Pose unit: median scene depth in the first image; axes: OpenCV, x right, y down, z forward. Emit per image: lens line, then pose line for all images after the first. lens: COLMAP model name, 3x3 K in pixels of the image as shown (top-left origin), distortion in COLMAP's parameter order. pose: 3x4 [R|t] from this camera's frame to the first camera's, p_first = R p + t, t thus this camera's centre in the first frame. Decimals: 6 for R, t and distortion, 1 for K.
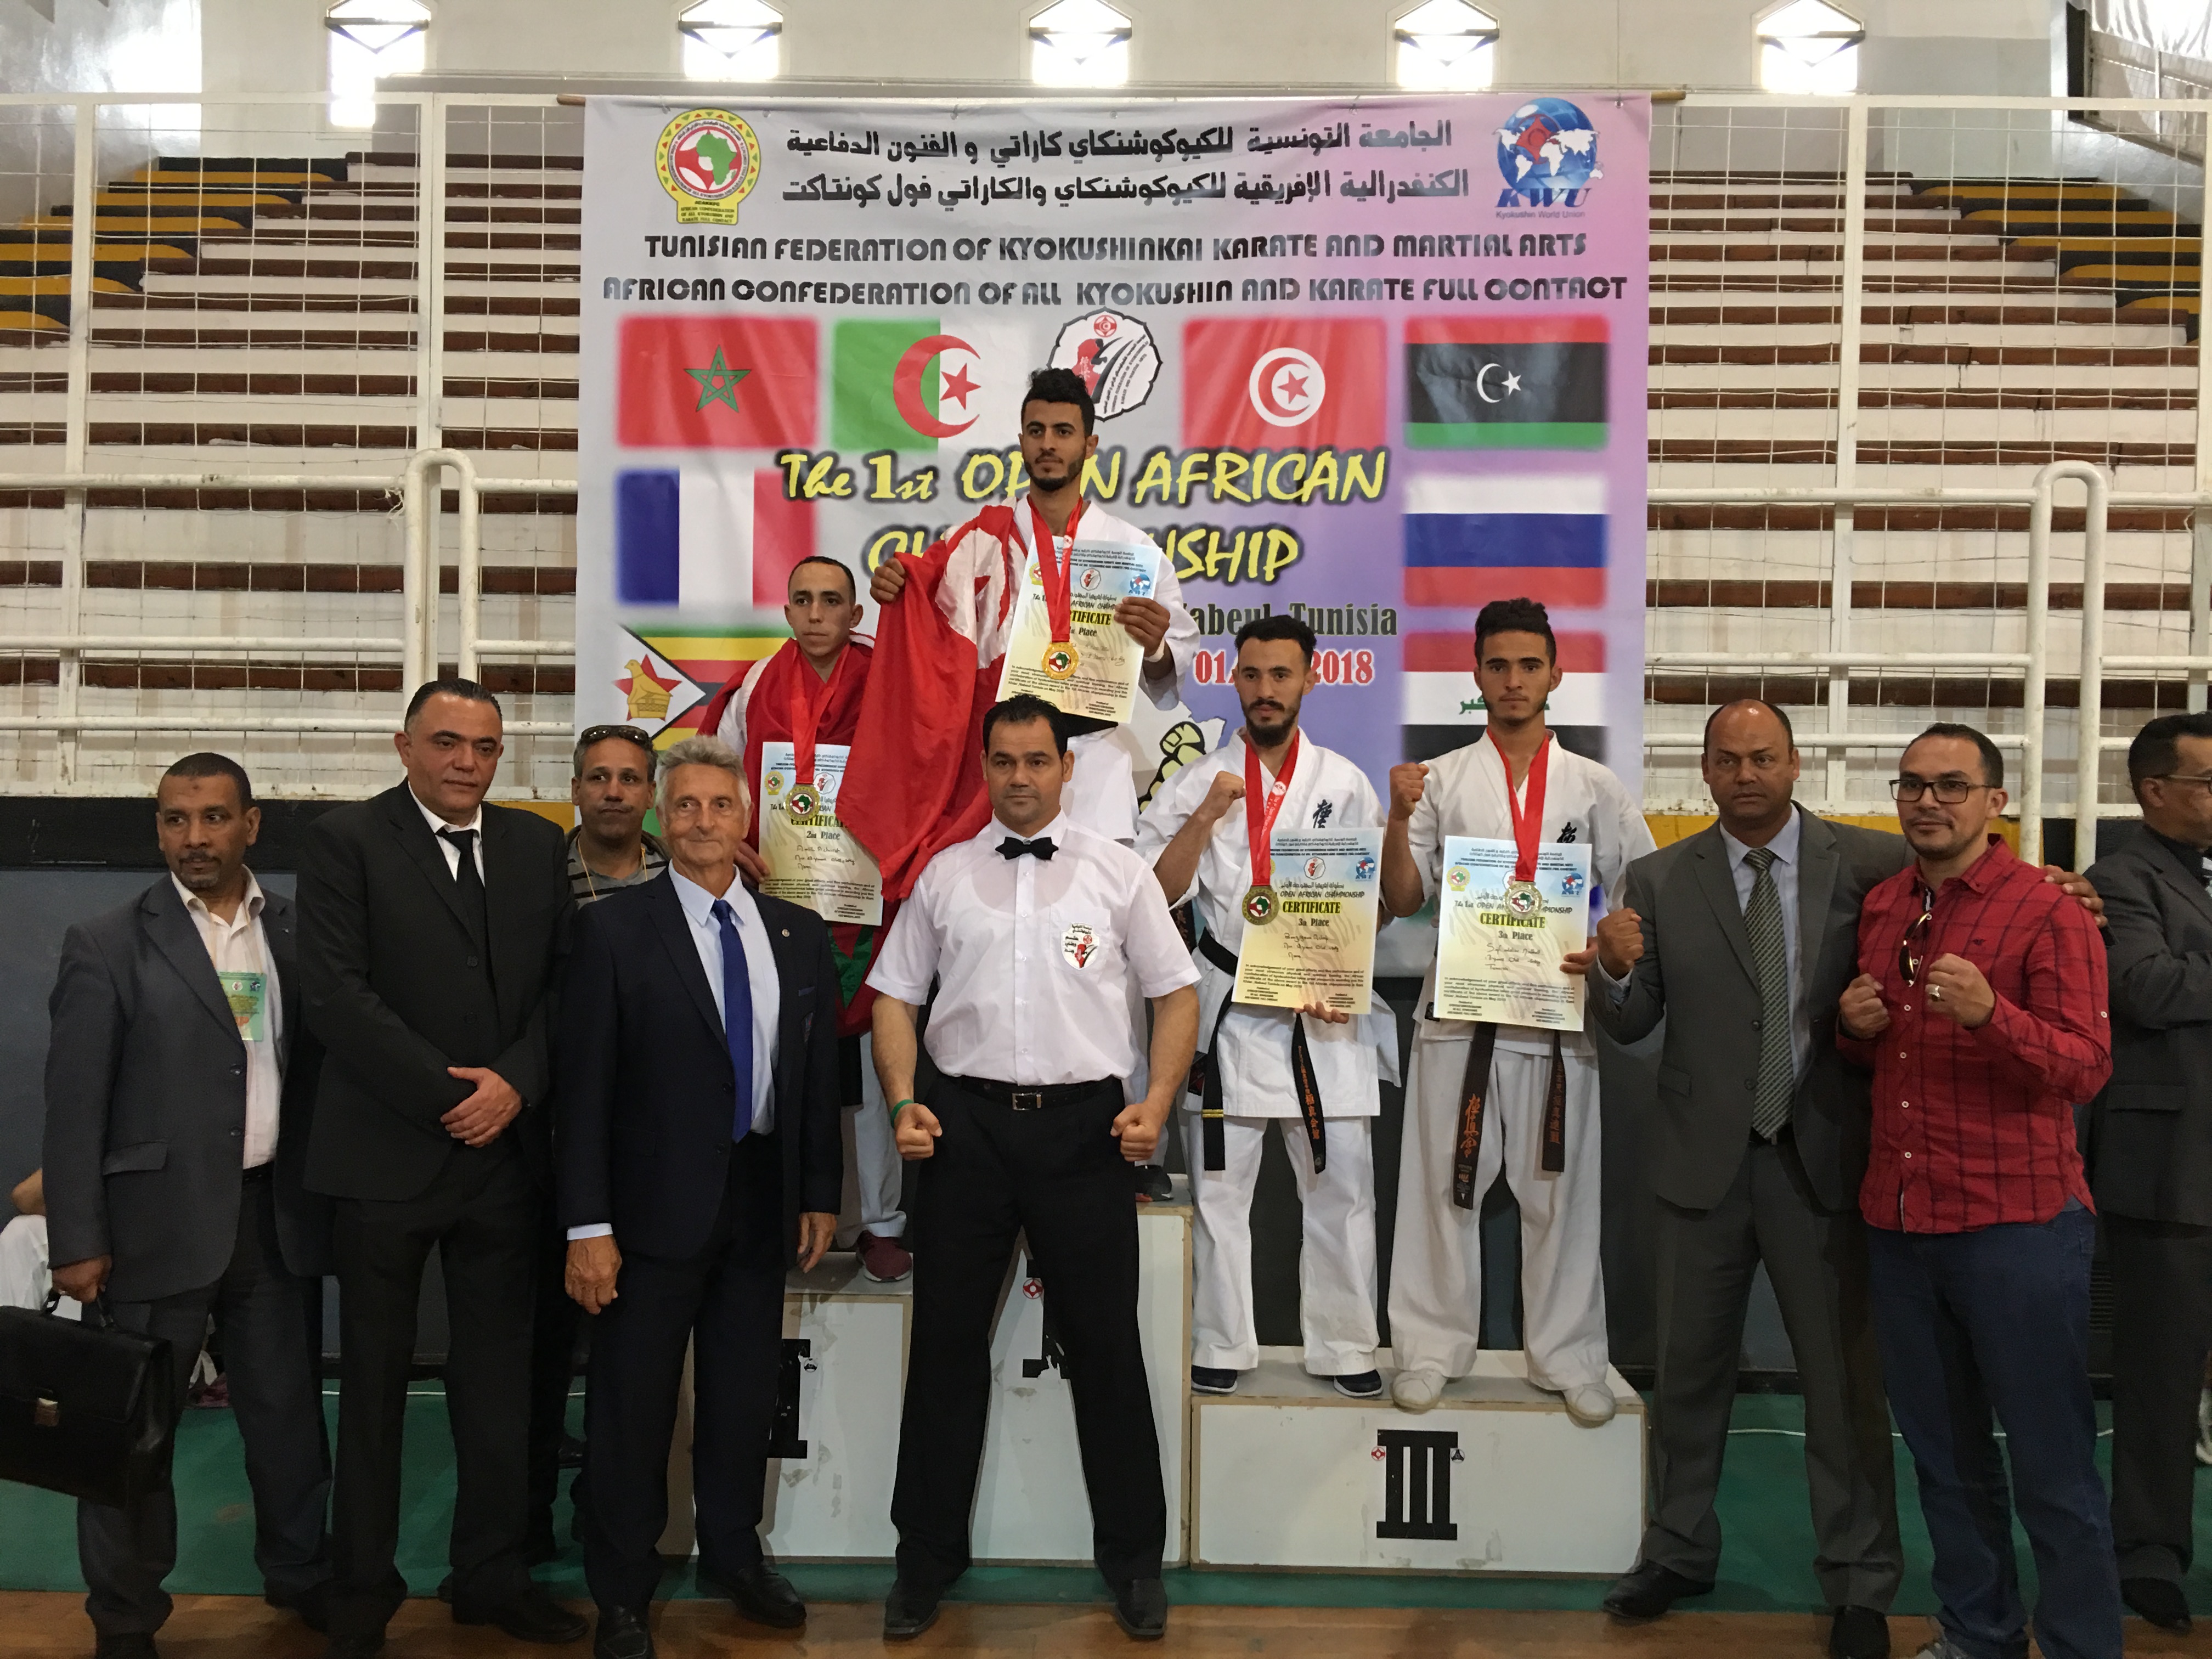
lens RADIAL K [[1856.1, 0, 1105.2], [0, 1856.1, 811.2], [0, 0, 1]] dist [0.083723, -0.134291]
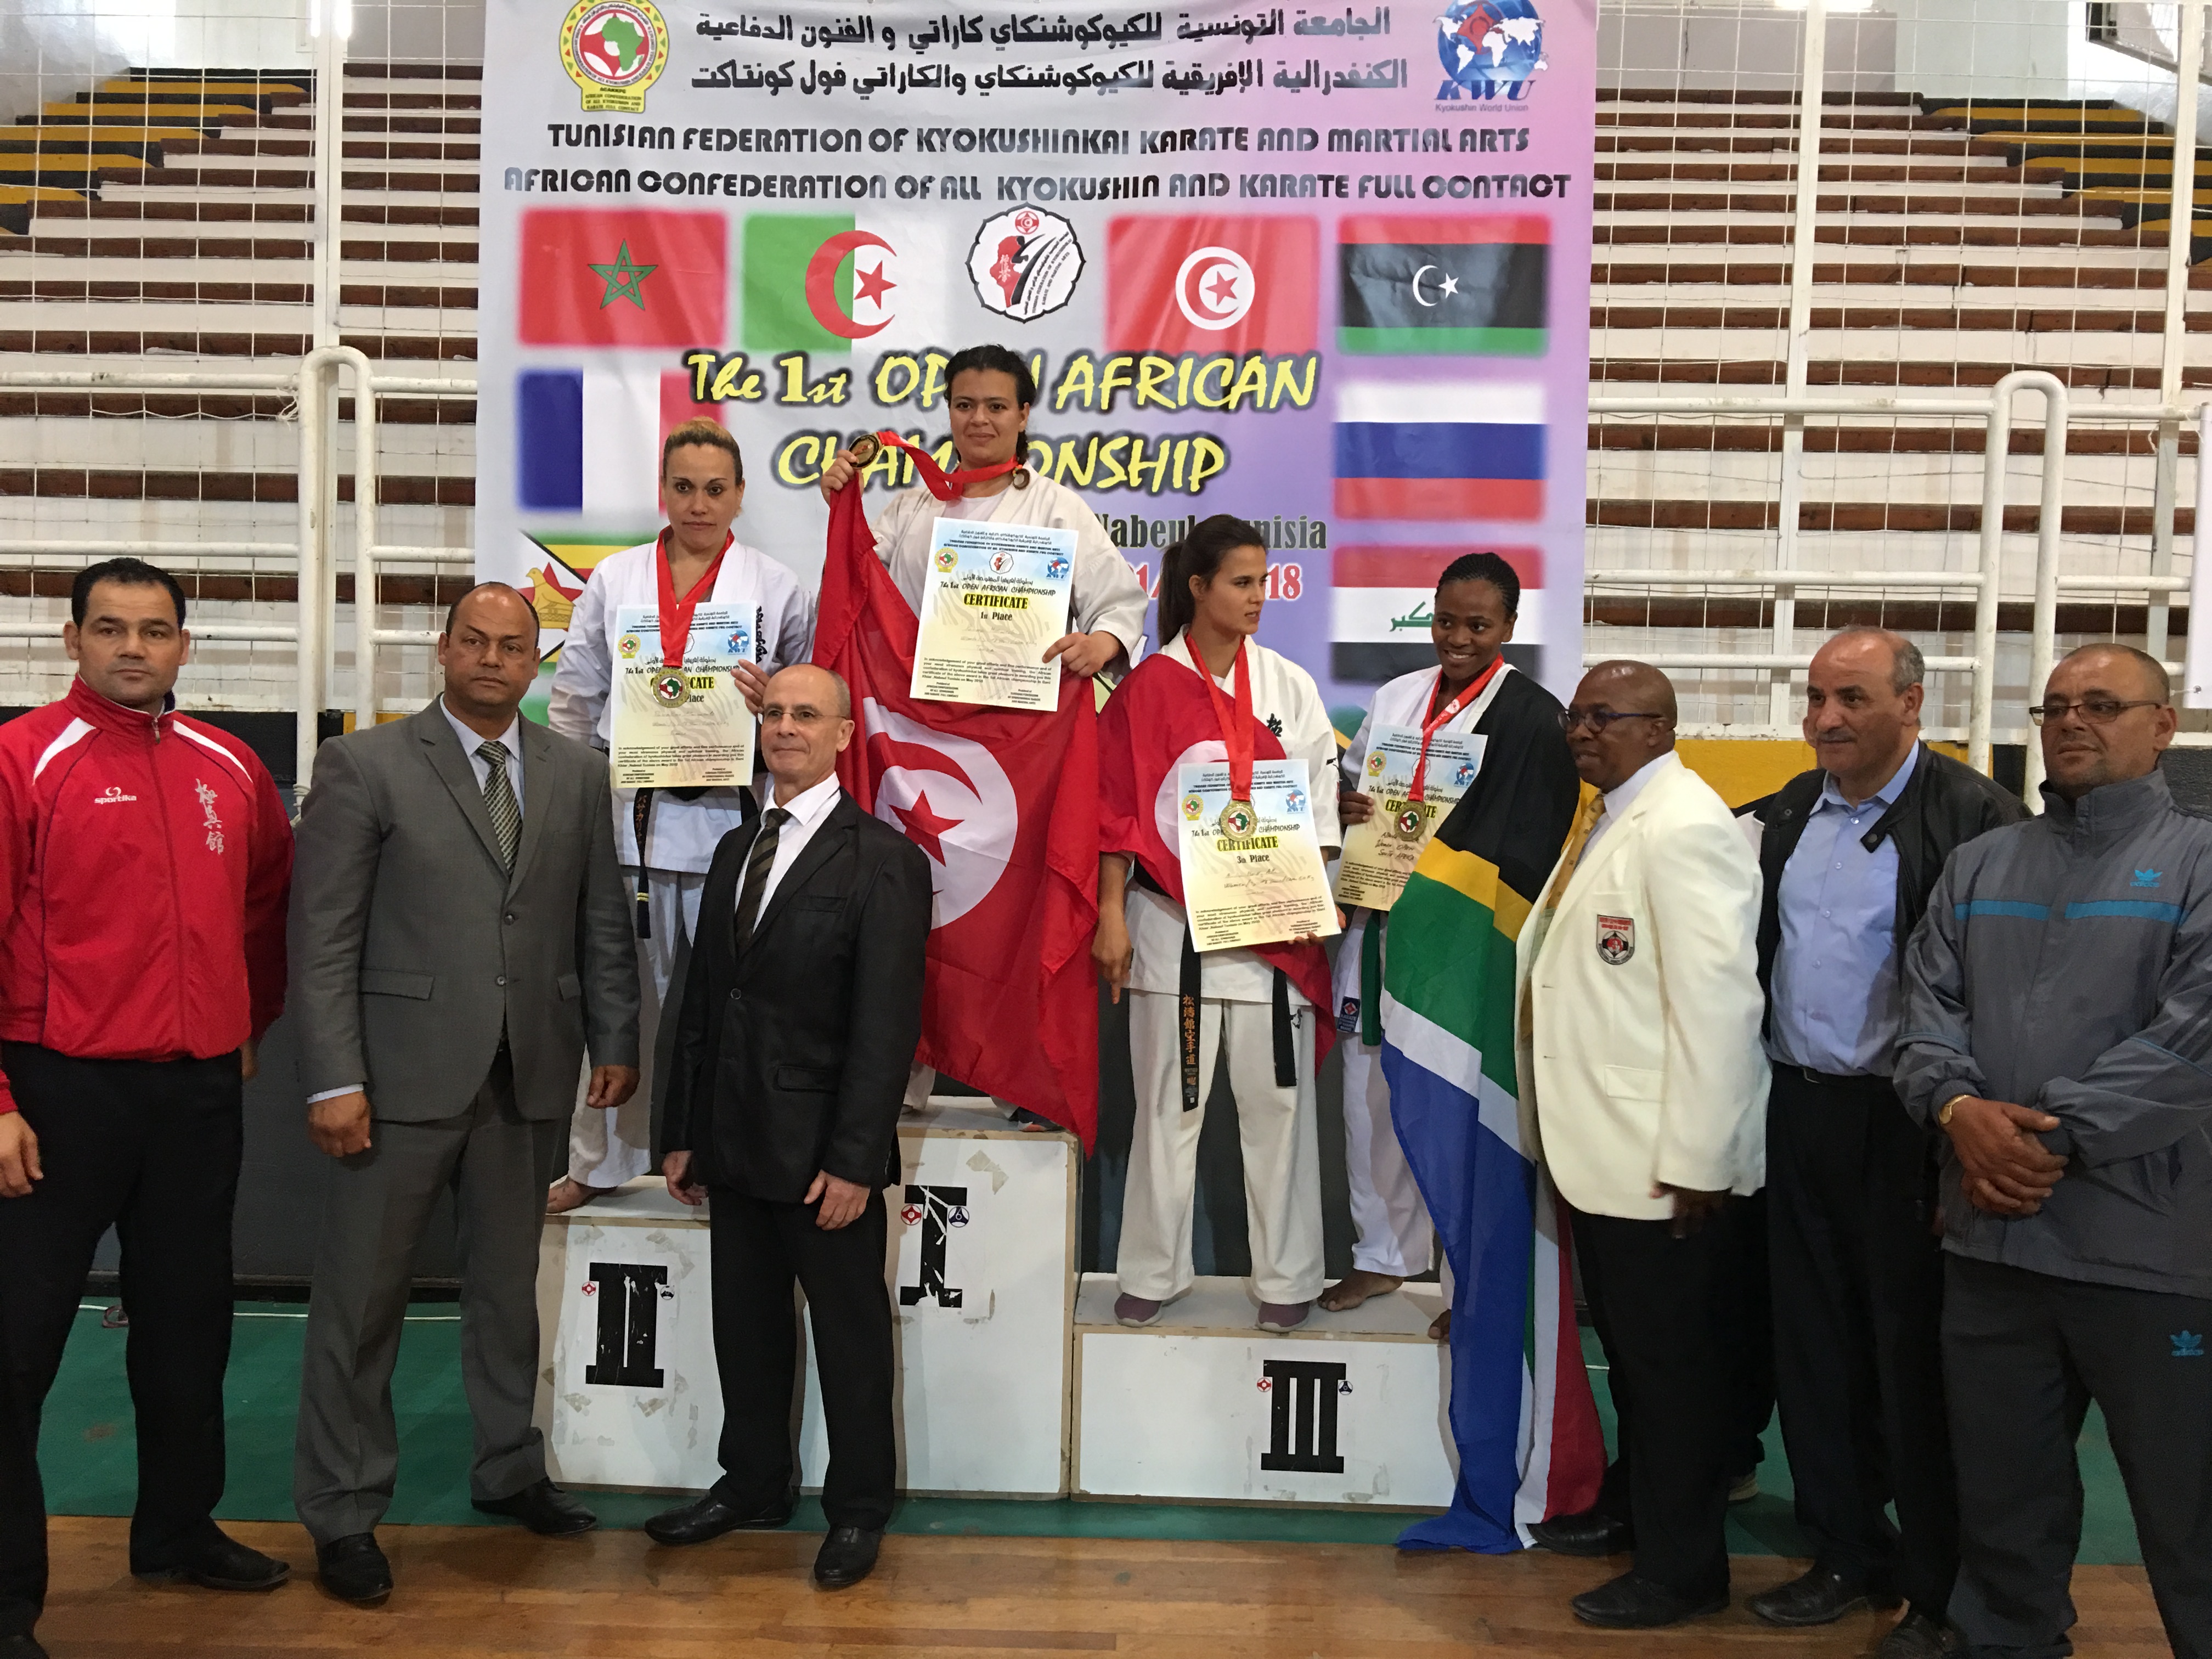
lens RADIAL K [[1856.1, 0, 1116.0], [0, 1856.1, 815.7], [0, 0, 1]] dist [0.083723, -0.134291]
pose [[0.999940, 0.008734, -0.006570, 0.054858], [-0.008501, 0.999362, 0.034703, 0.010834], [0.006869, -0.034645, 0.999376, 0.029753]]
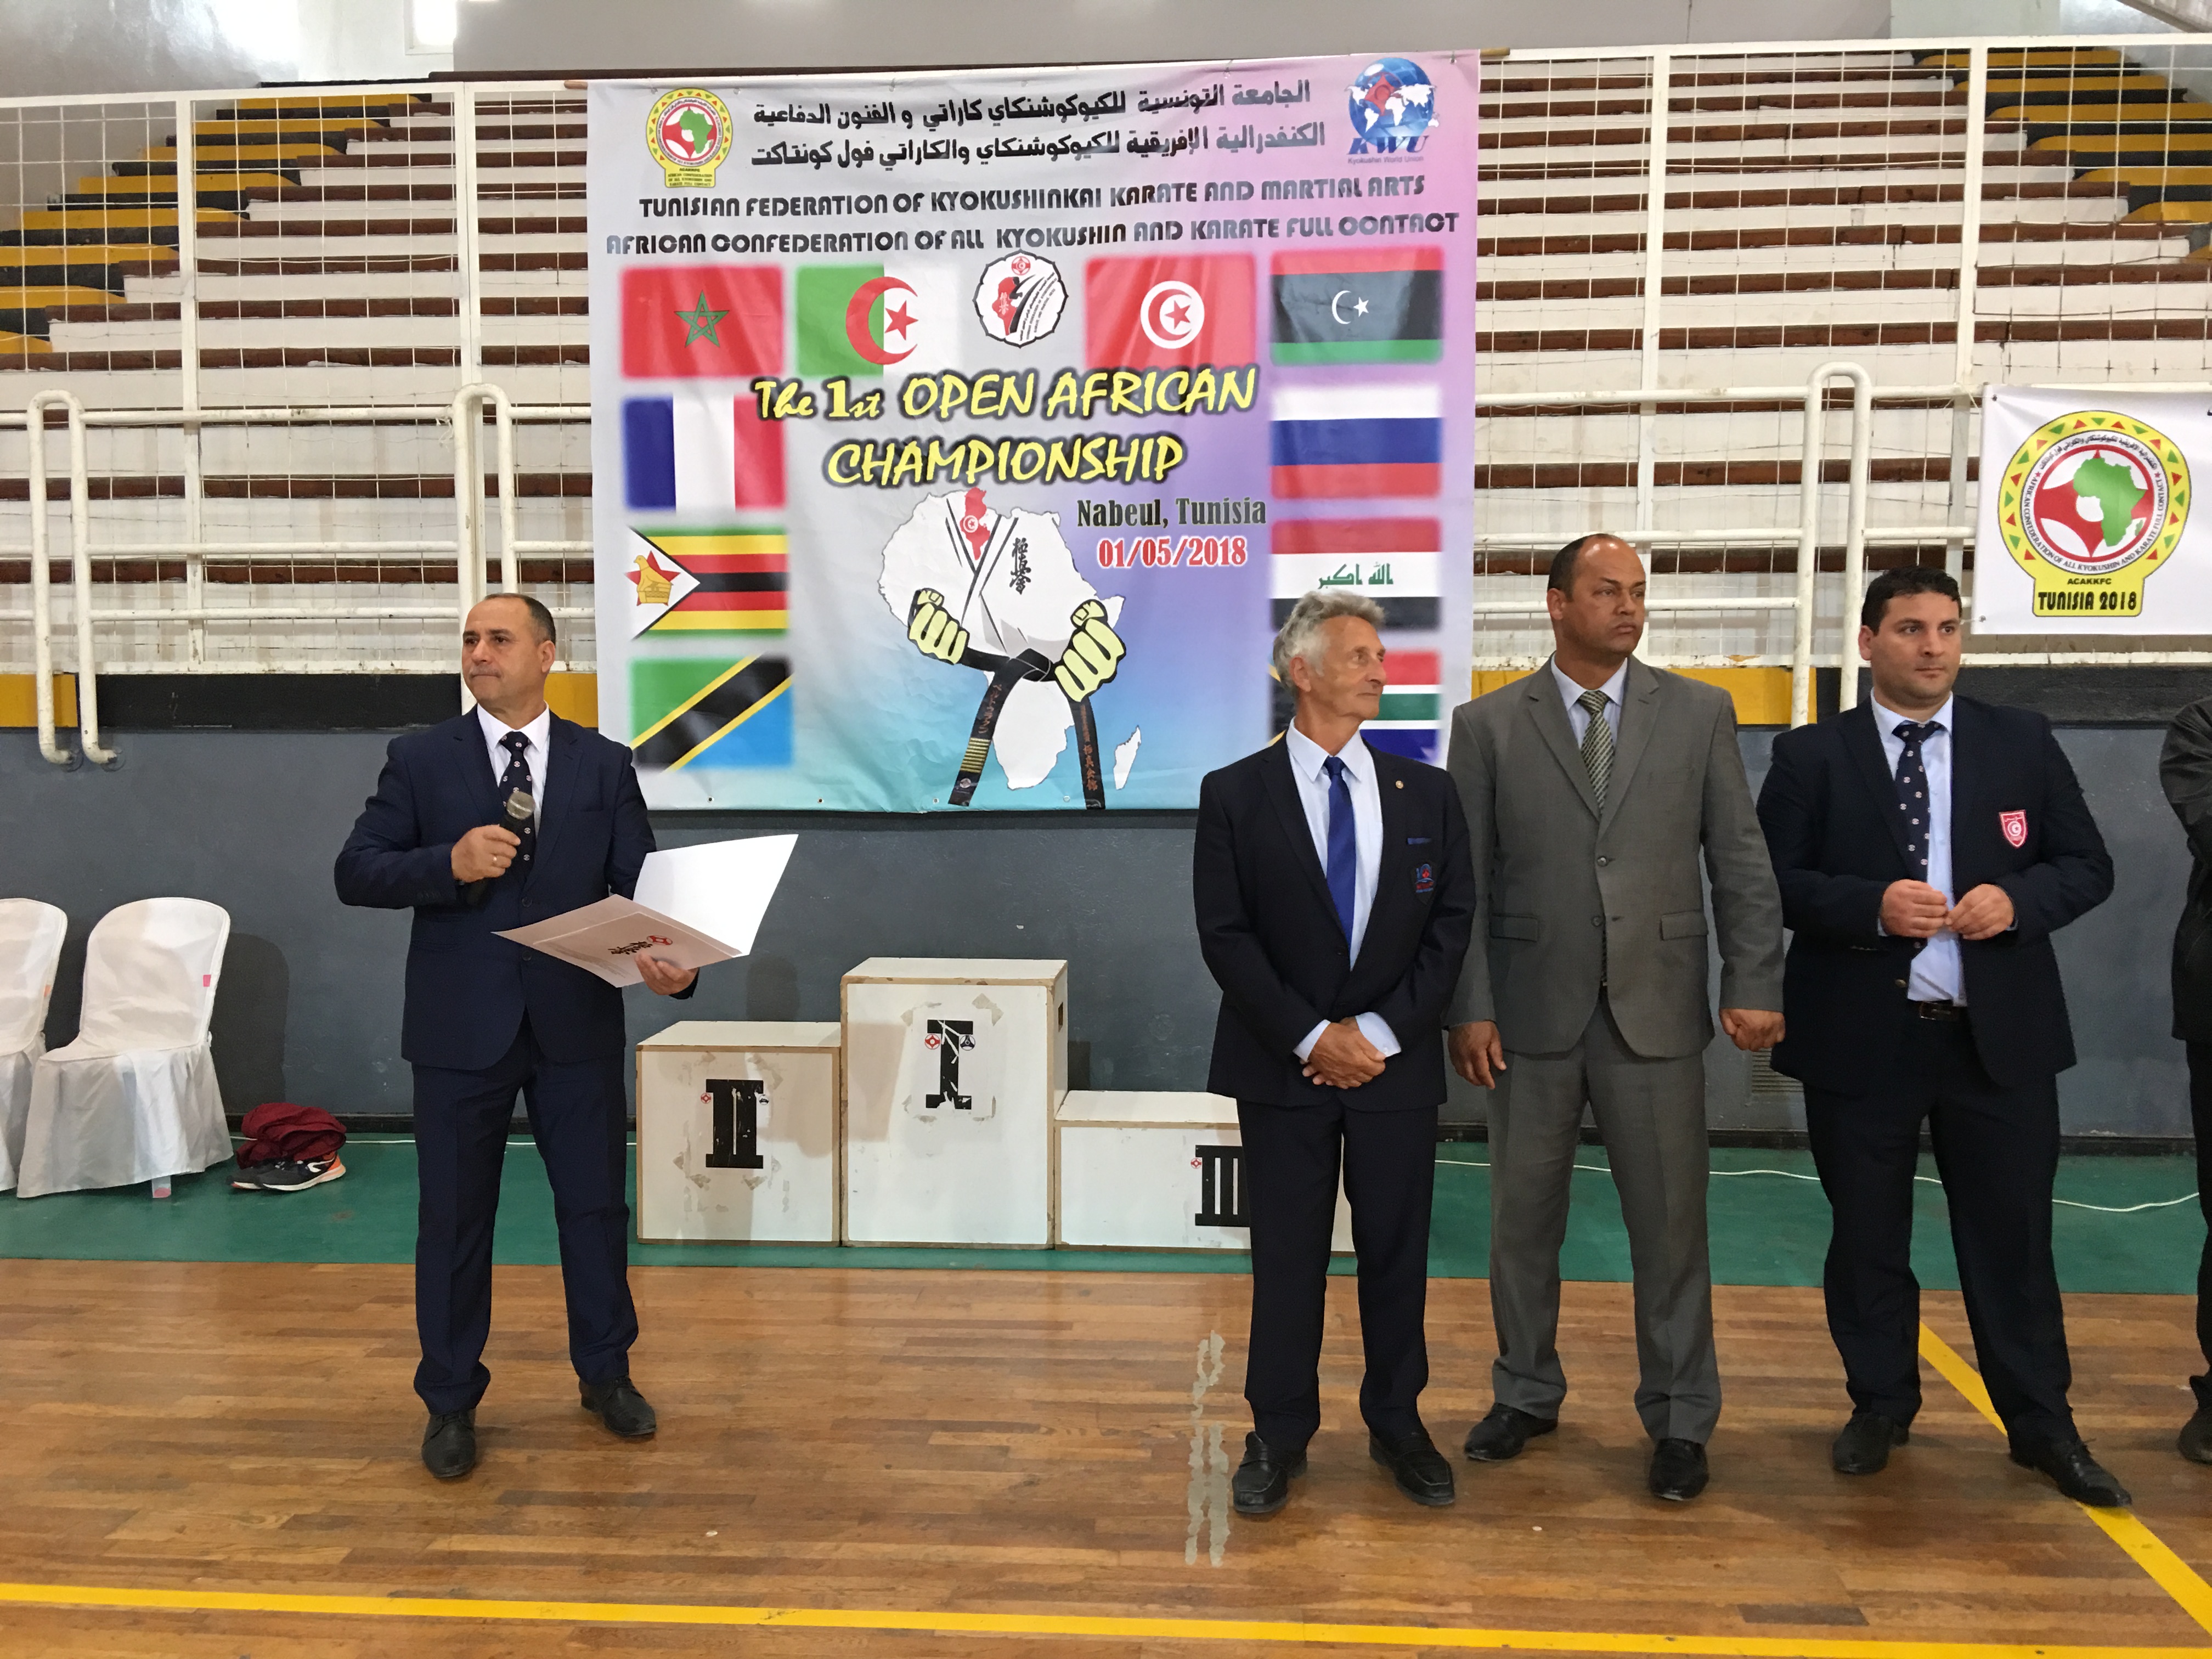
lens RADIAL K [[1856.1, 0, 1114.0], [0, 1856.1, 815.0], [0, 0, 1]] dist [0.083723, -0.134291]
pose [[0.998162, -0.010266, -0.059731, 0.127379], [0.014639, 0.997207, 0.073239, 0.003343], [0.058812, -0.073979, 0.995524, -0.211010]]
